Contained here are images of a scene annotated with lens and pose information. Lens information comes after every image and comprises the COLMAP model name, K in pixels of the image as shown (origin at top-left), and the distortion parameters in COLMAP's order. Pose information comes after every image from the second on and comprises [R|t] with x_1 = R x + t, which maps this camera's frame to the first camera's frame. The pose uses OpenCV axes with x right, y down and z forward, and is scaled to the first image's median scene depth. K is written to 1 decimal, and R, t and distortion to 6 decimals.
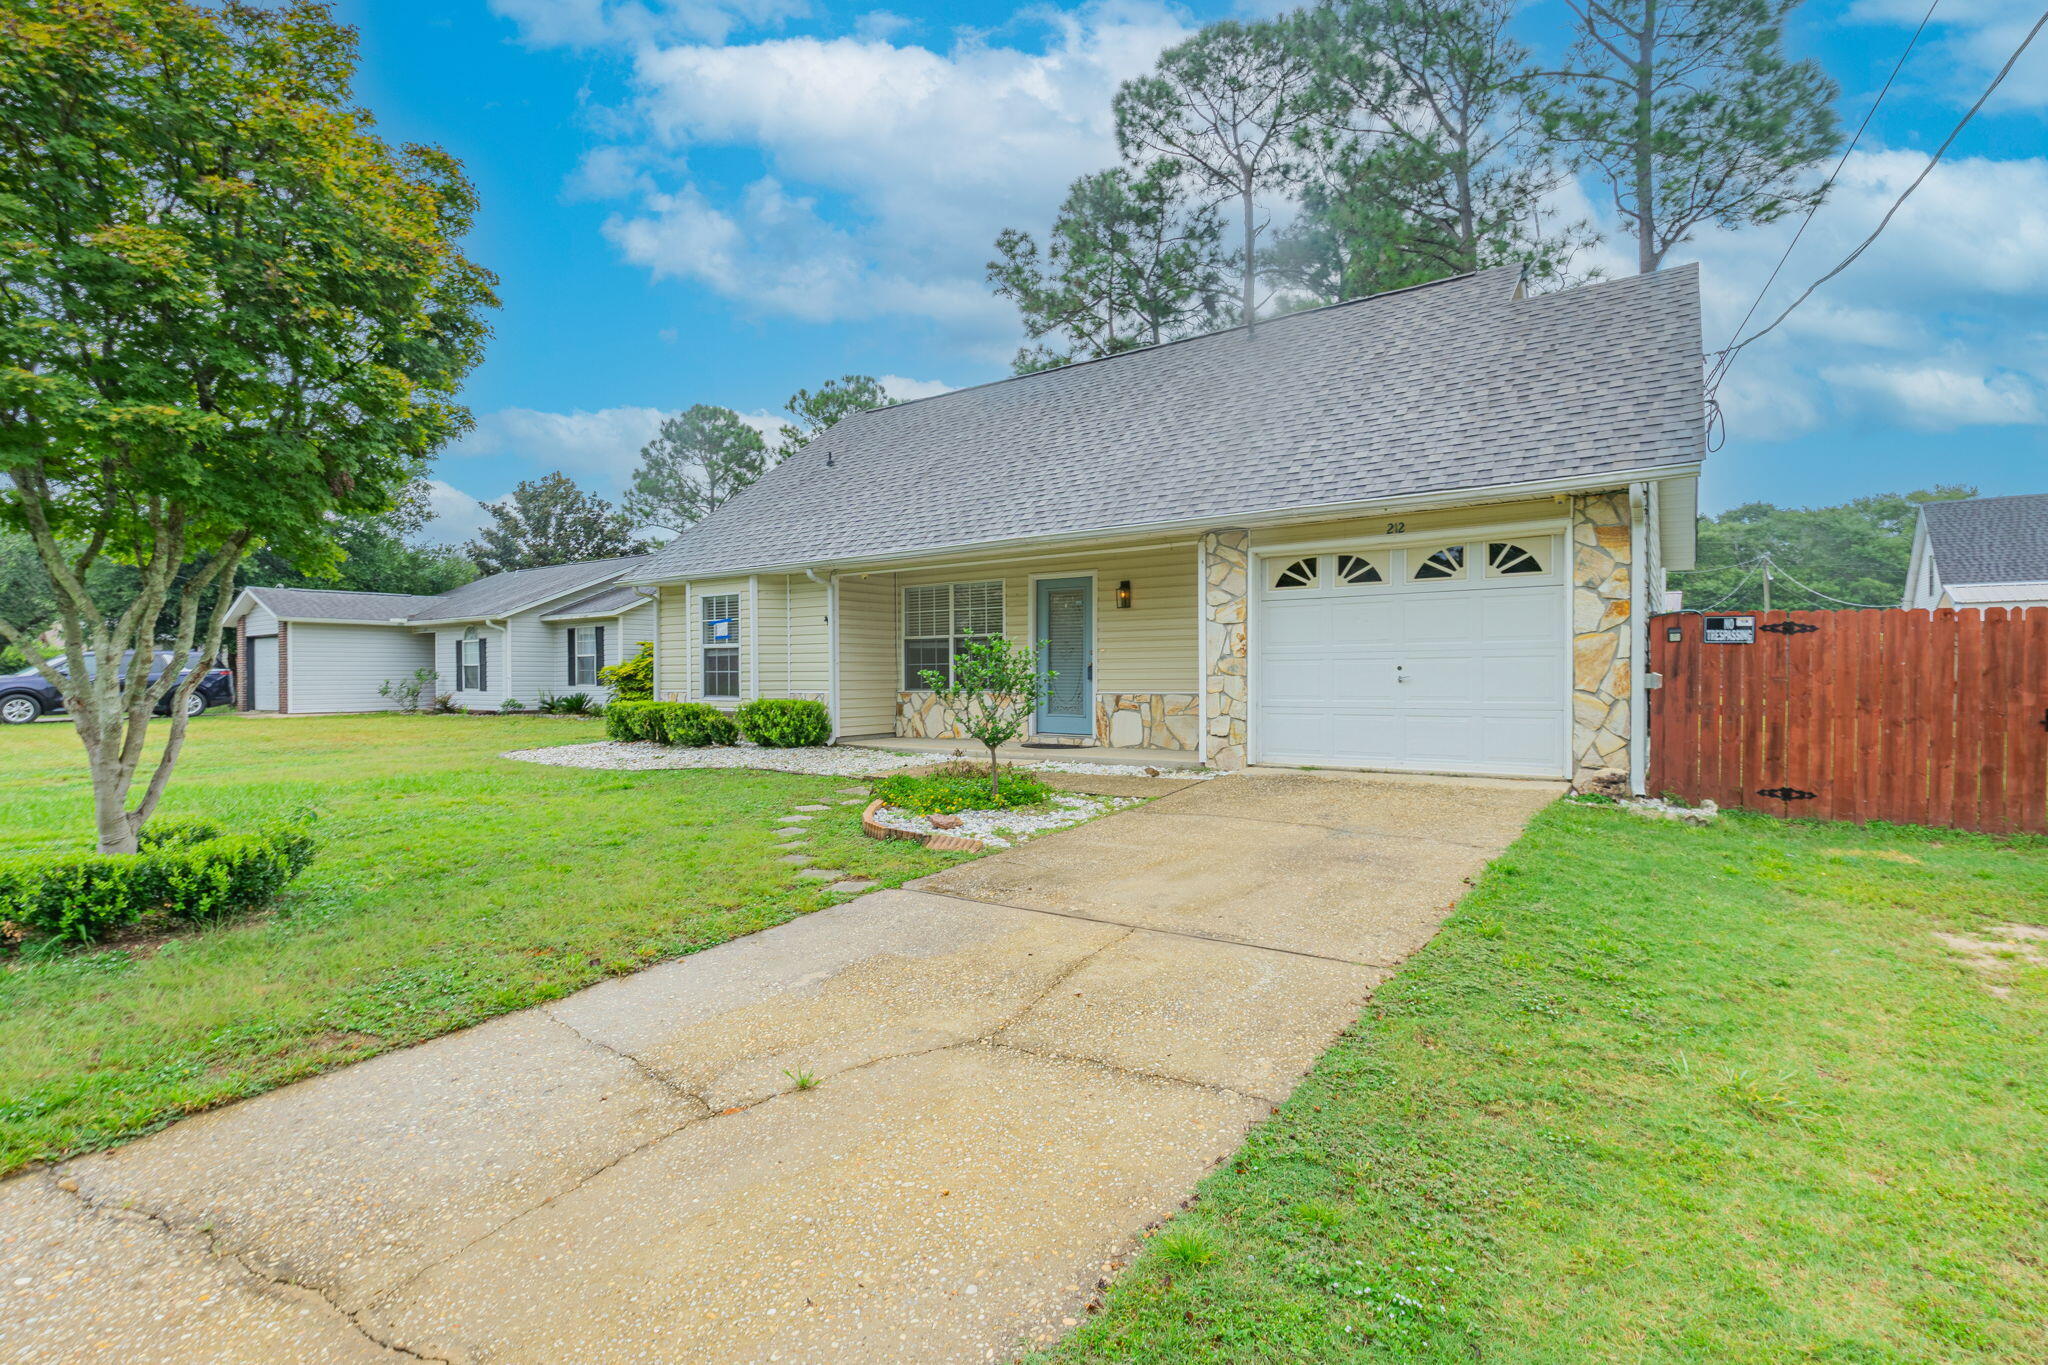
lens RADIAL K [[945.5, 0, 1024.0], [0, 945.5, 682.5], [0, 0, 1]] dist [-0.003040, -0.000107]
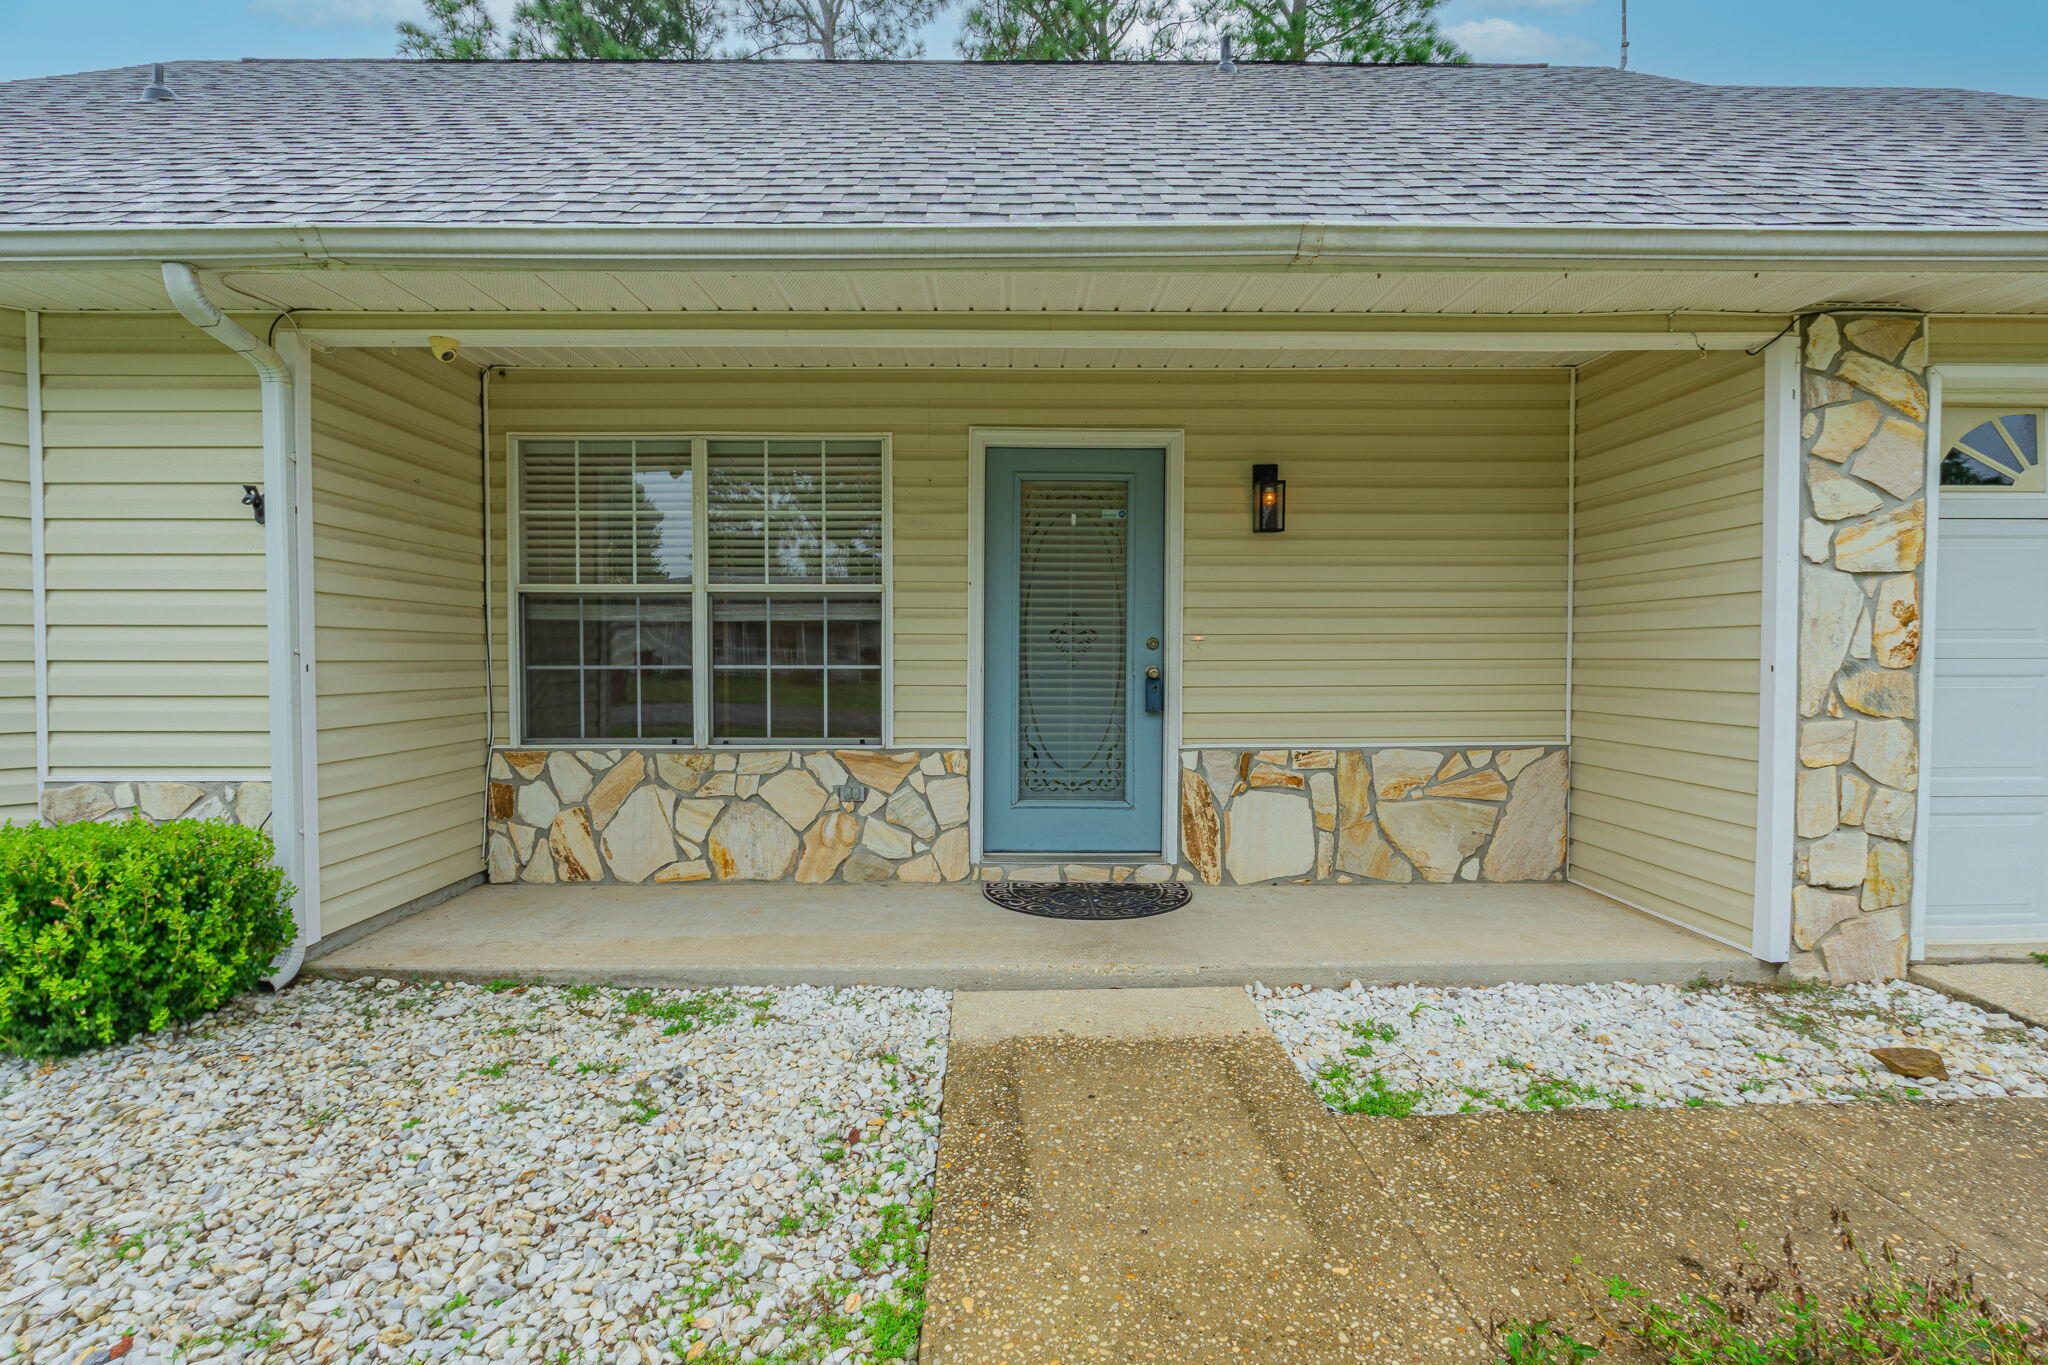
lens RADIAL K [[945.5, 0, 1024.0], [0, 945.5, 682.5], [0, 0, 1]] dist [-0.003040, -0.000107]
pose [[0.813736, -0.007512, 0.581186, -0.199725], [0.000369, 0.999923, 0.012408, -0.020087], [-0.581234, -0.009882, 0.813676, 0.709097]]
